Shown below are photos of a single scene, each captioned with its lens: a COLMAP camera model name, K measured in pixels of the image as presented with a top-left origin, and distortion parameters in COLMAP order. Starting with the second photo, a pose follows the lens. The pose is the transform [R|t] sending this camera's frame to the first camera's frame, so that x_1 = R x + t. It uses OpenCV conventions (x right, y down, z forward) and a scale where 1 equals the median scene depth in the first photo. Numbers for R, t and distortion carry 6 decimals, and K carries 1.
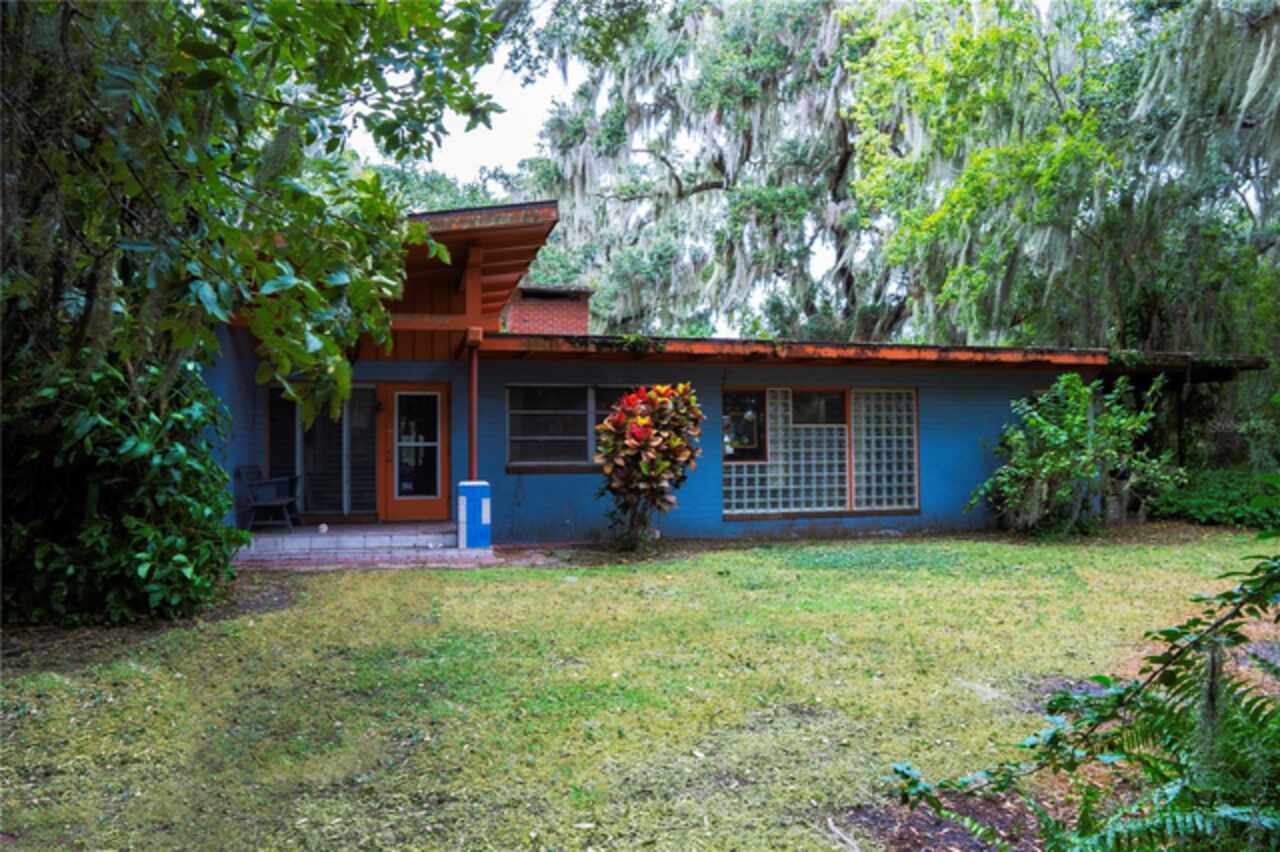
lens RADIAL K [[907.6, 0, 648.5], [0, 907.6, 422.0], [0, 0, 1]] dist [-0.096924, 0.052575]
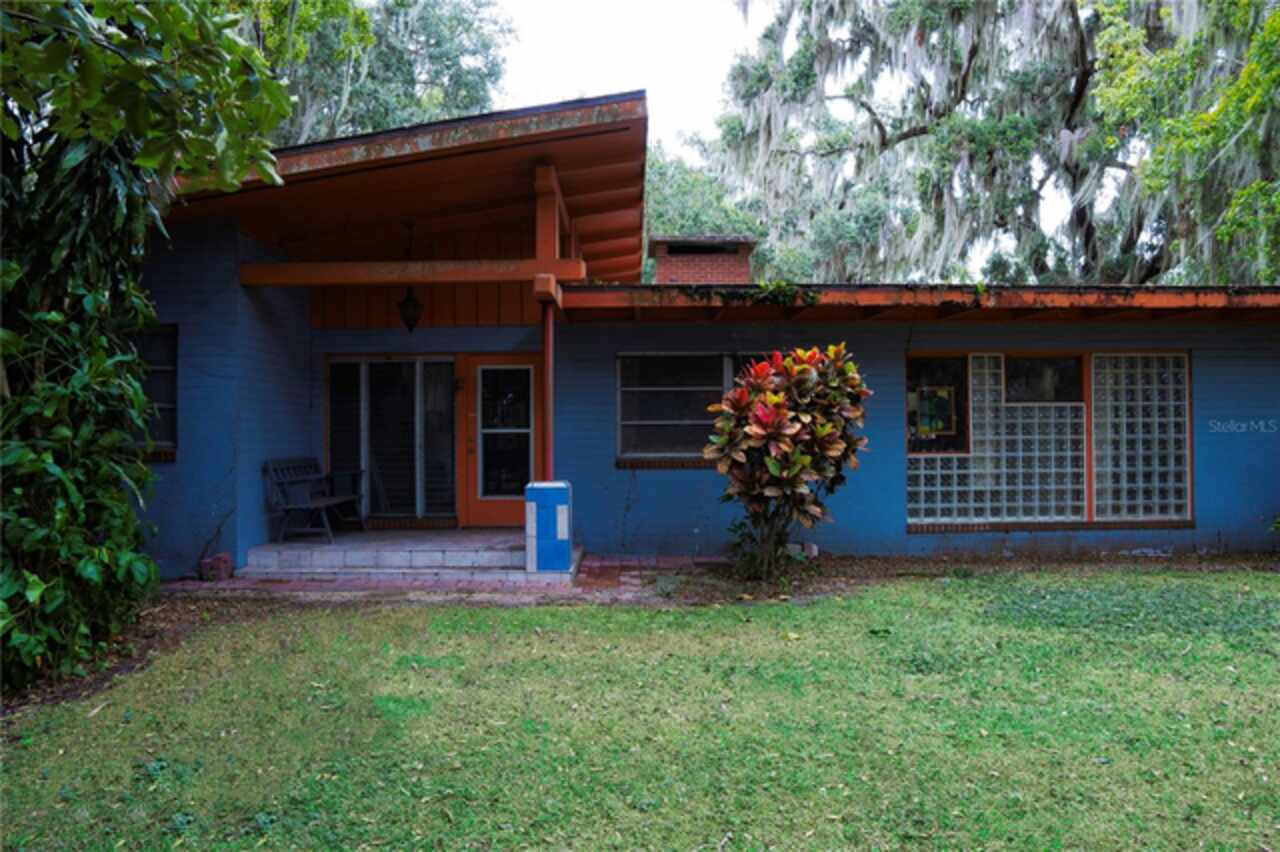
lens RADIAL K [[907.6, 0, 631.9], [0, 907.6, 428.8], [0, 0, 1]] dist [-0.096924, 0.052575]
pose [[0.967140, -0.000923, -0.254245, 0.048292], [0.008377, 0.999566, 0.028236, 0.000843], [0.254108, -0.029438, 0.966728, 0.215281]]
